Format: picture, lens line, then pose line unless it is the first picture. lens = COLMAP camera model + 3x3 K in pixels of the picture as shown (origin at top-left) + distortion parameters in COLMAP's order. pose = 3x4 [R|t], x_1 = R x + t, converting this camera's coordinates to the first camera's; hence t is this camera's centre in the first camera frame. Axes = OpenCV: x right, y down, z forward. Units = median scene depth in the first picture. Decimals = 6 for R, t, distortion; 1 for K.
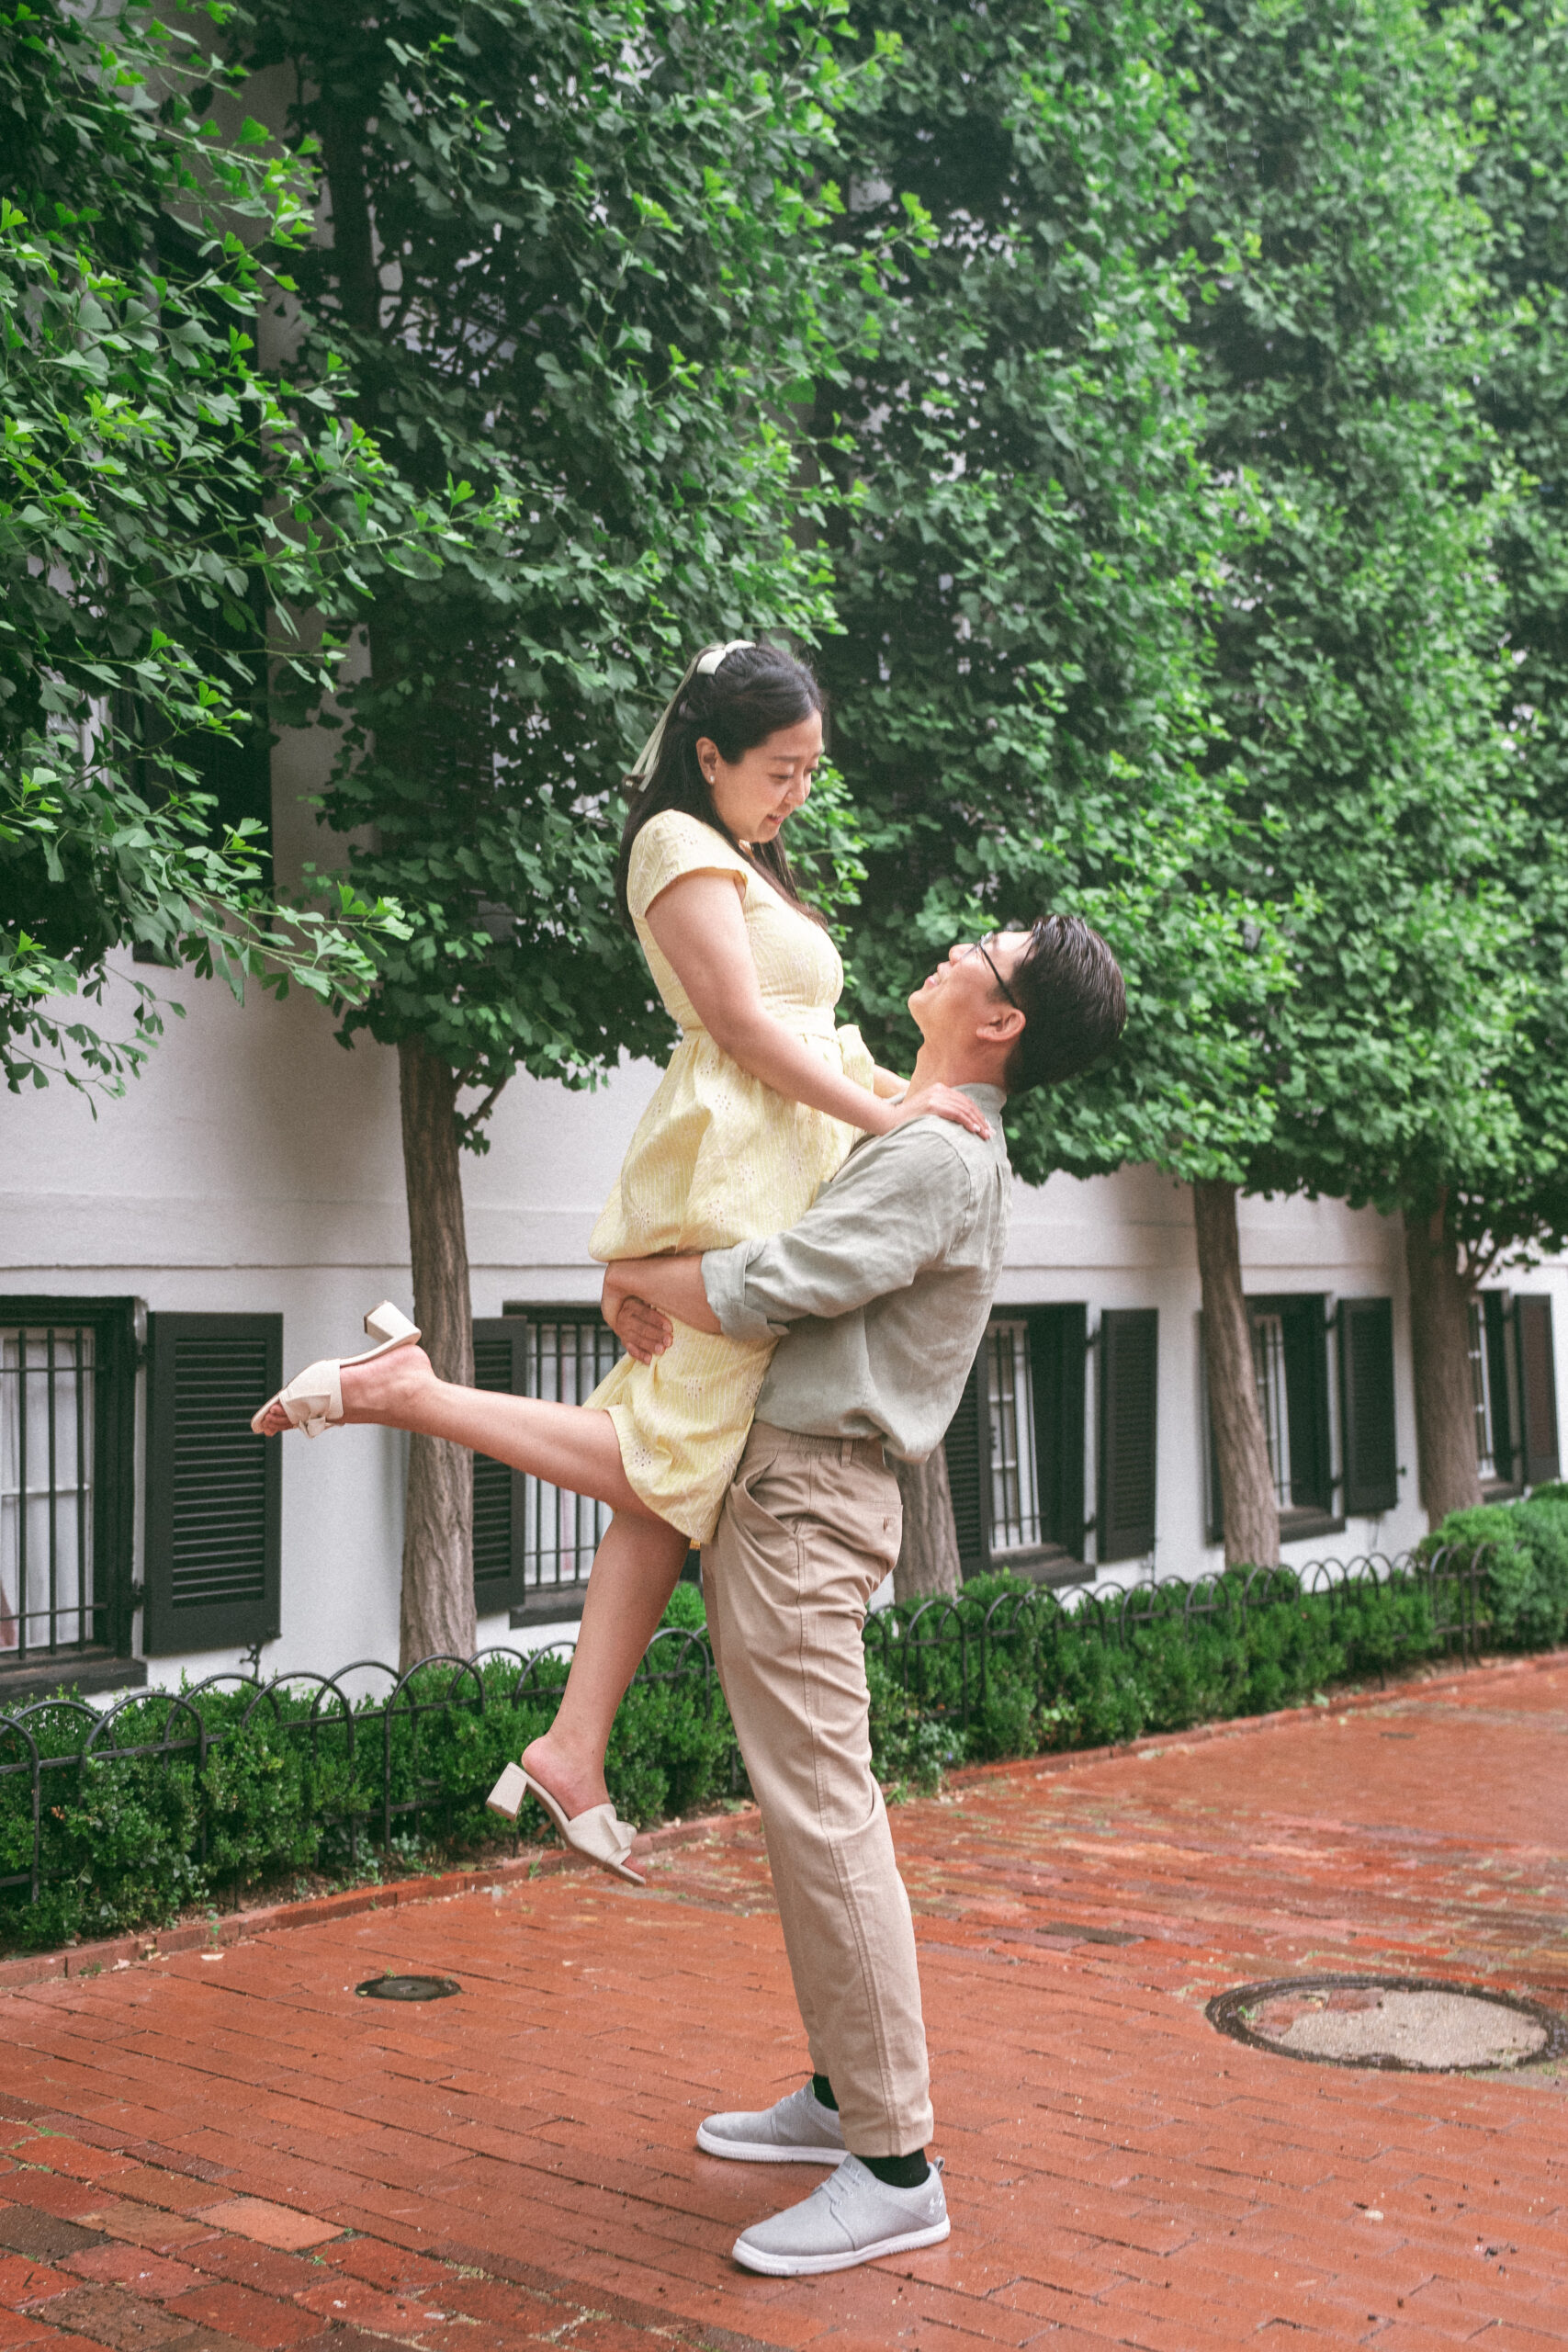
lens RADIAL K [[2260.8, 0, 785.1], [0, 2260.8, 1267.2], [0, 0, 1]] dist [0.040645, 0.034612]
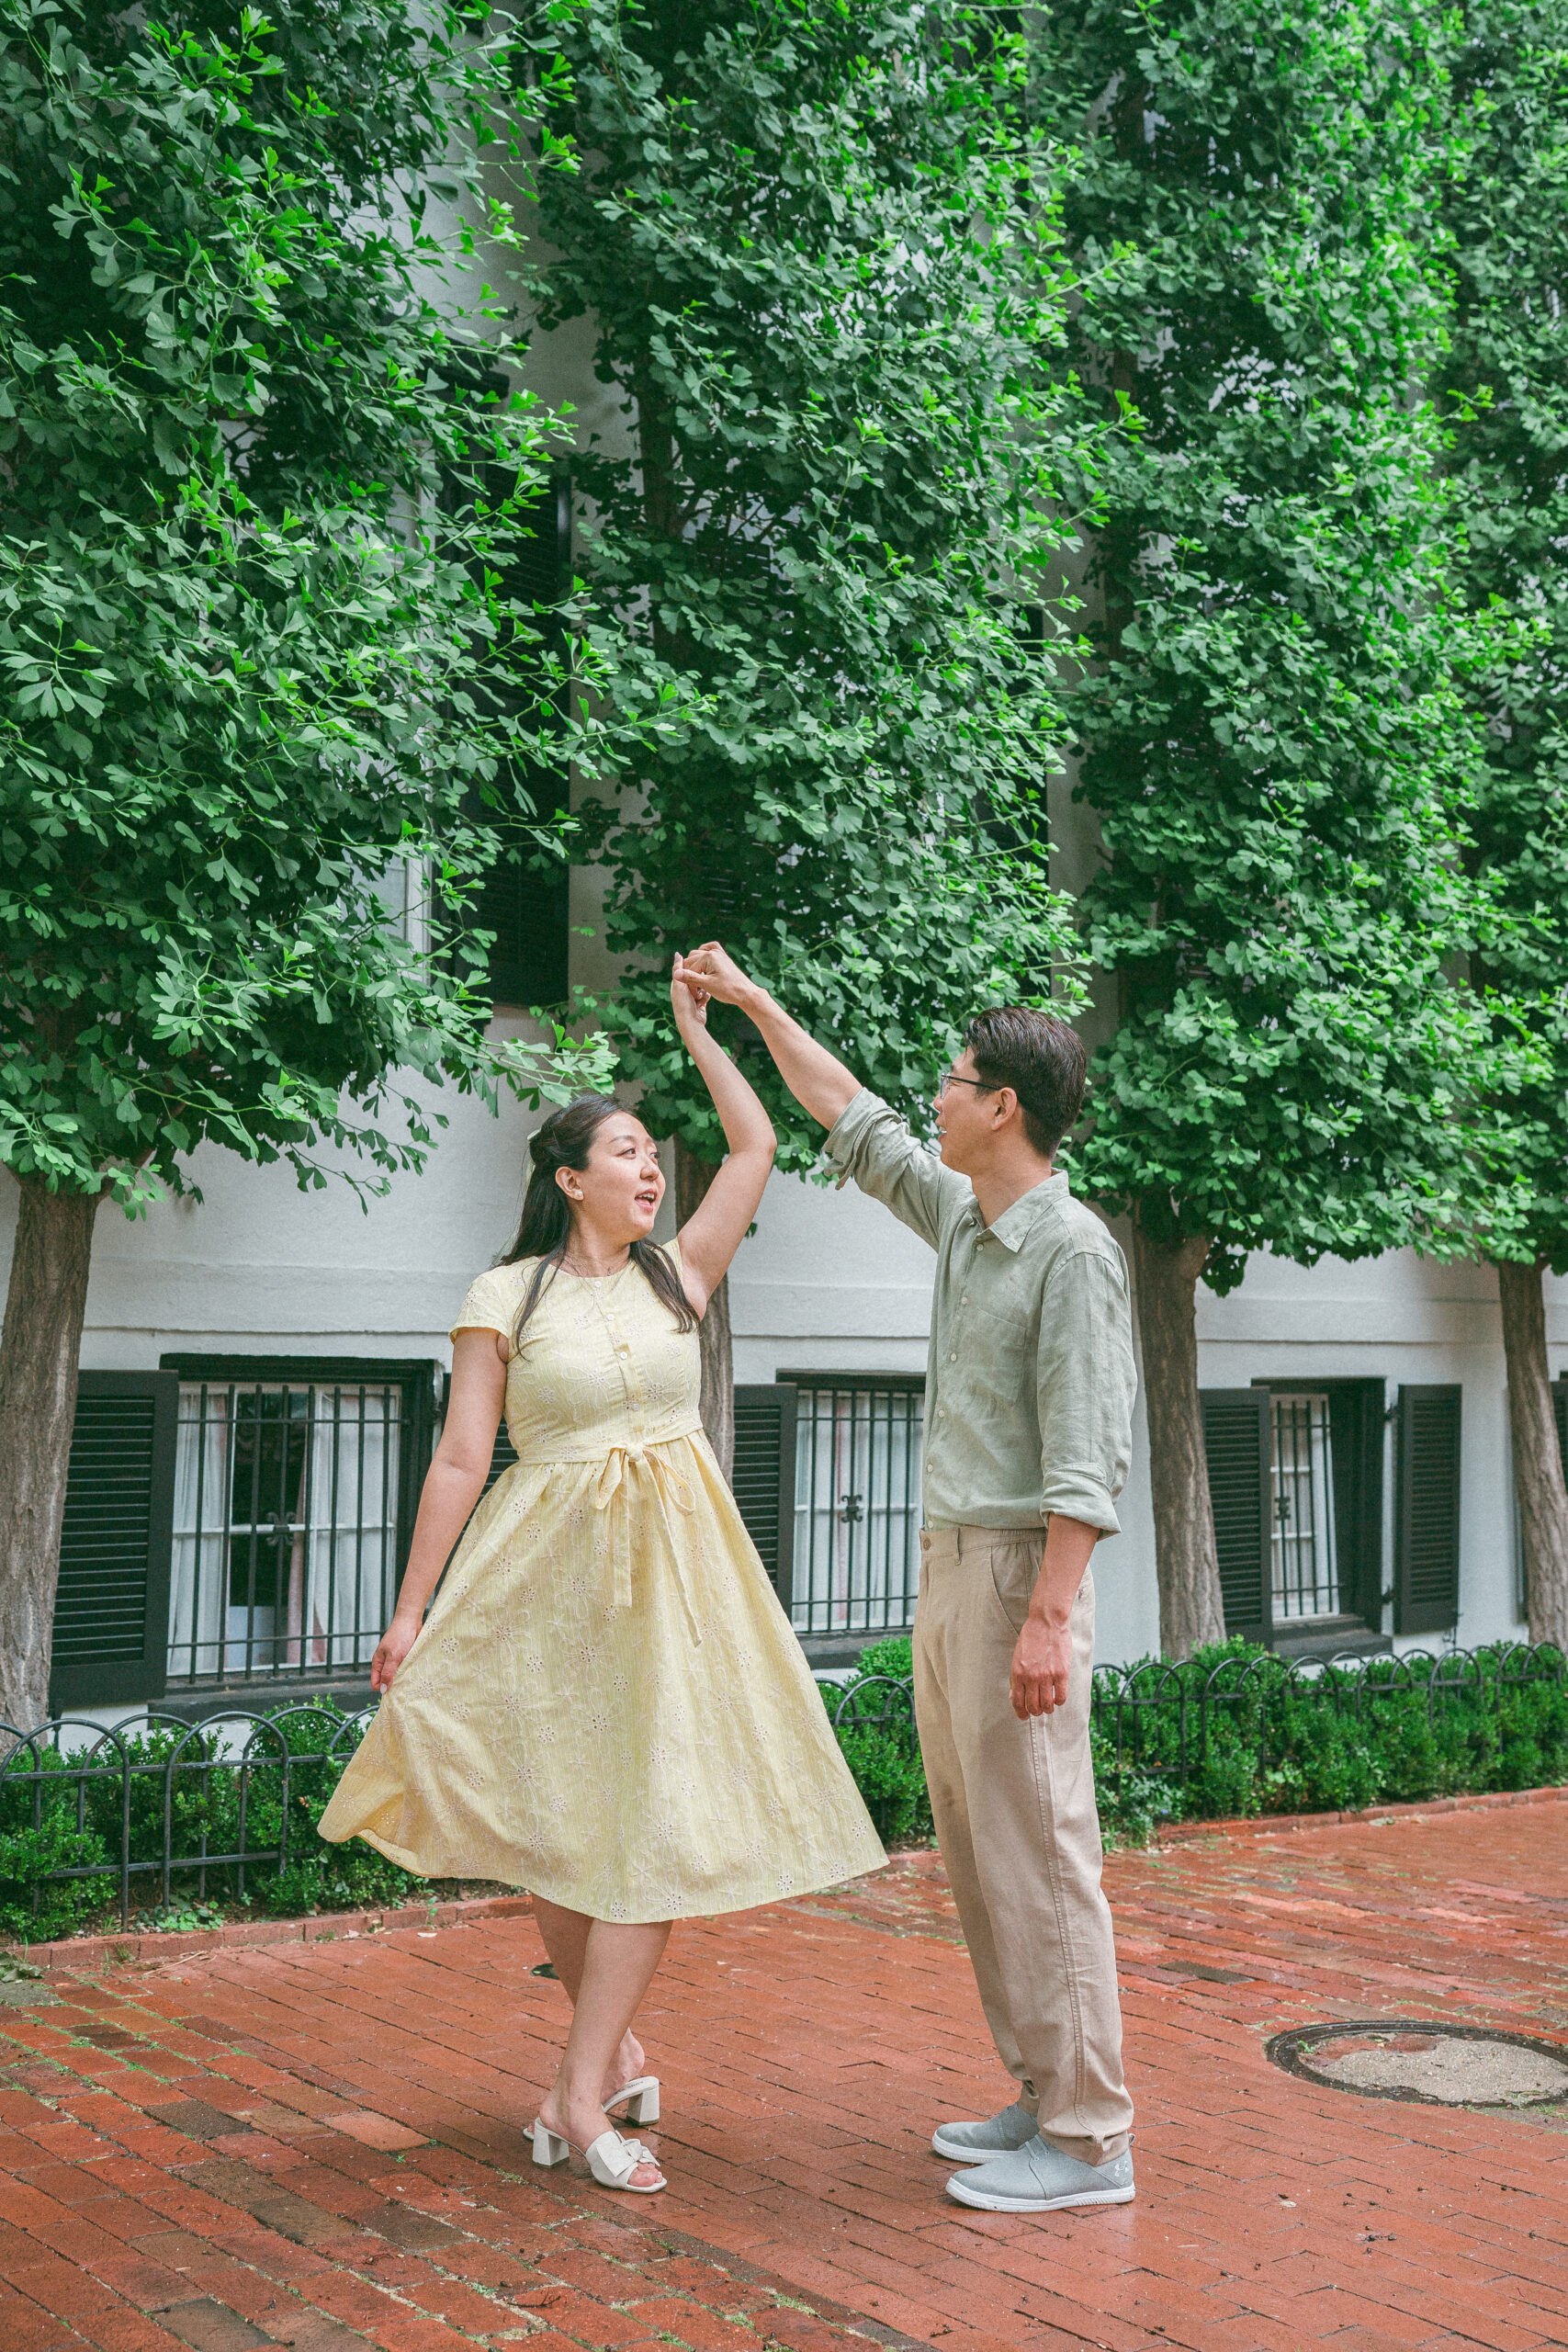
lens RADIAL K [[2282.3, 0, 827.1], [0, 2282.3, 1192.0], [0, 0, 1]] dist [-0.043708, 0.152335]
pose [[0.984892, 0.011108, -0.172813, 0.100732], [-0.020441, 0.998421, -0.052320, -0.014572], [0.171959, 0.055062, 0.983564, -0.092485]]
